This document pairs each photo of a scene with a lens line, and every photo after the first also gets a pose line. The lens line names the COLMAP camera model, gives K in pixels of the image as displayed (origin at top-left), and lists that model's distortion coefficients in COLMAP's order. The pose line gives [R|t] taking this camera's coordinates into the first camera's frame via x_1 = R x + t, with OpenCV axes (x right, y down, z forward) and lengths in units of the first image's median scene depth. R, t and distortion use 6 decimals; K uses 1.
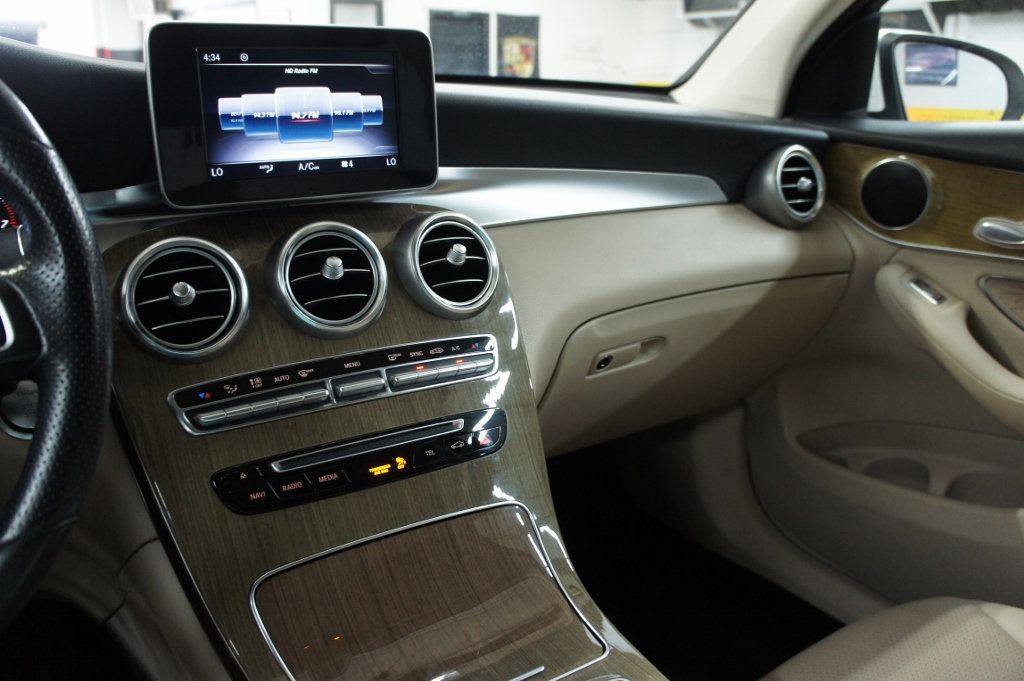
lens RADIAL K [[800.9, 0, 504.2], [0, 800.9, 337.5], [0, 0, 1]] dist [-0.184523, 0.132453]
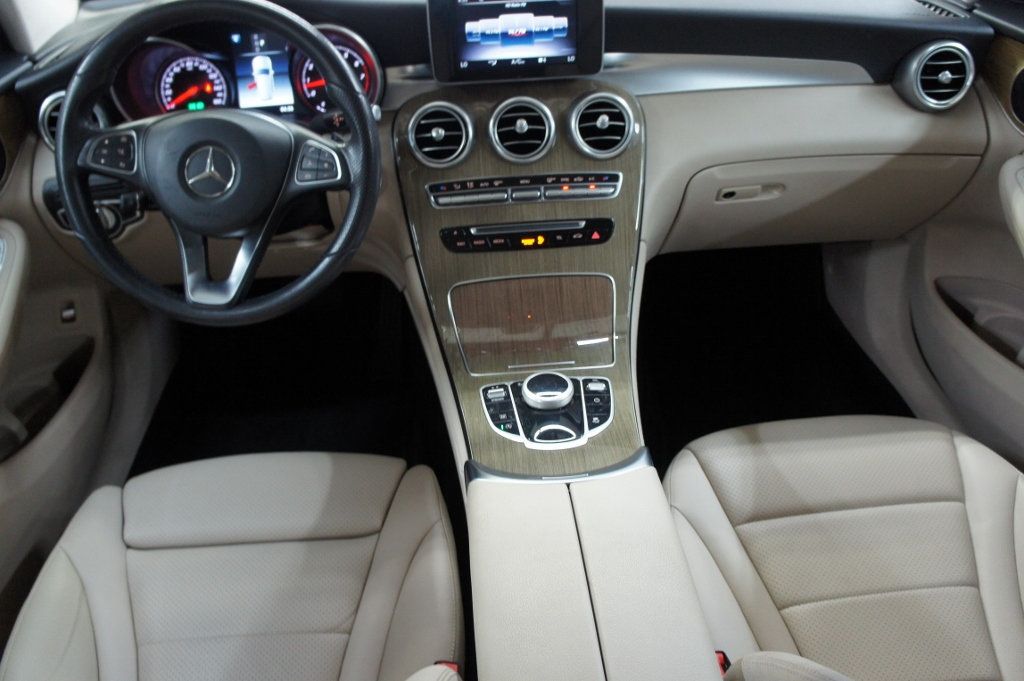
lens RADIAL K [[800.9, 0, 504.2], [0, 800.9, 337.5], [0, 0, 1]] dist [-0.184523, 0.132453]
pose [[0.873729, 0.254925, -0.414260, 0.583180], [-0.101128, 0.928255, 0.357933, -0.268344], [0.475785, -0.270843, 0.836823, -0.599969]]
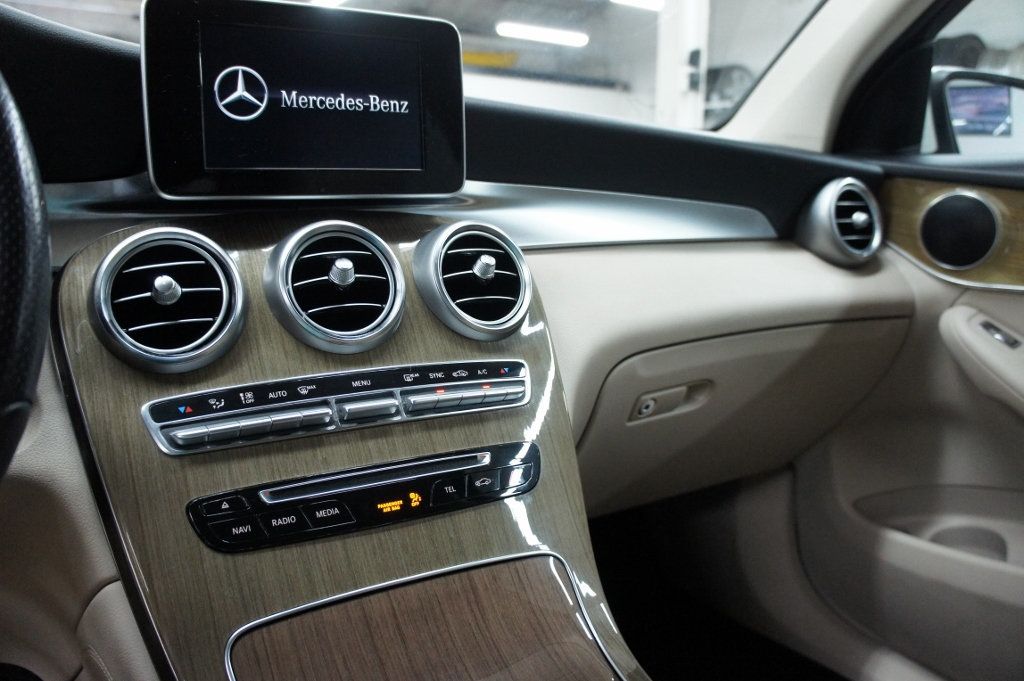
lens RADIAL K [[800.9, 0, 504.2], [0, 800.9, 337.5], [0, 0, 1]] dist [-0.184523, 0.132453]
pose [[0.999565, 0.009348, -0.027974, -0.013703], [-0.012388, 0.993792, -0.110559, 0.075820], [0.026766, 0.110857, 0.993476, 0.144522]]
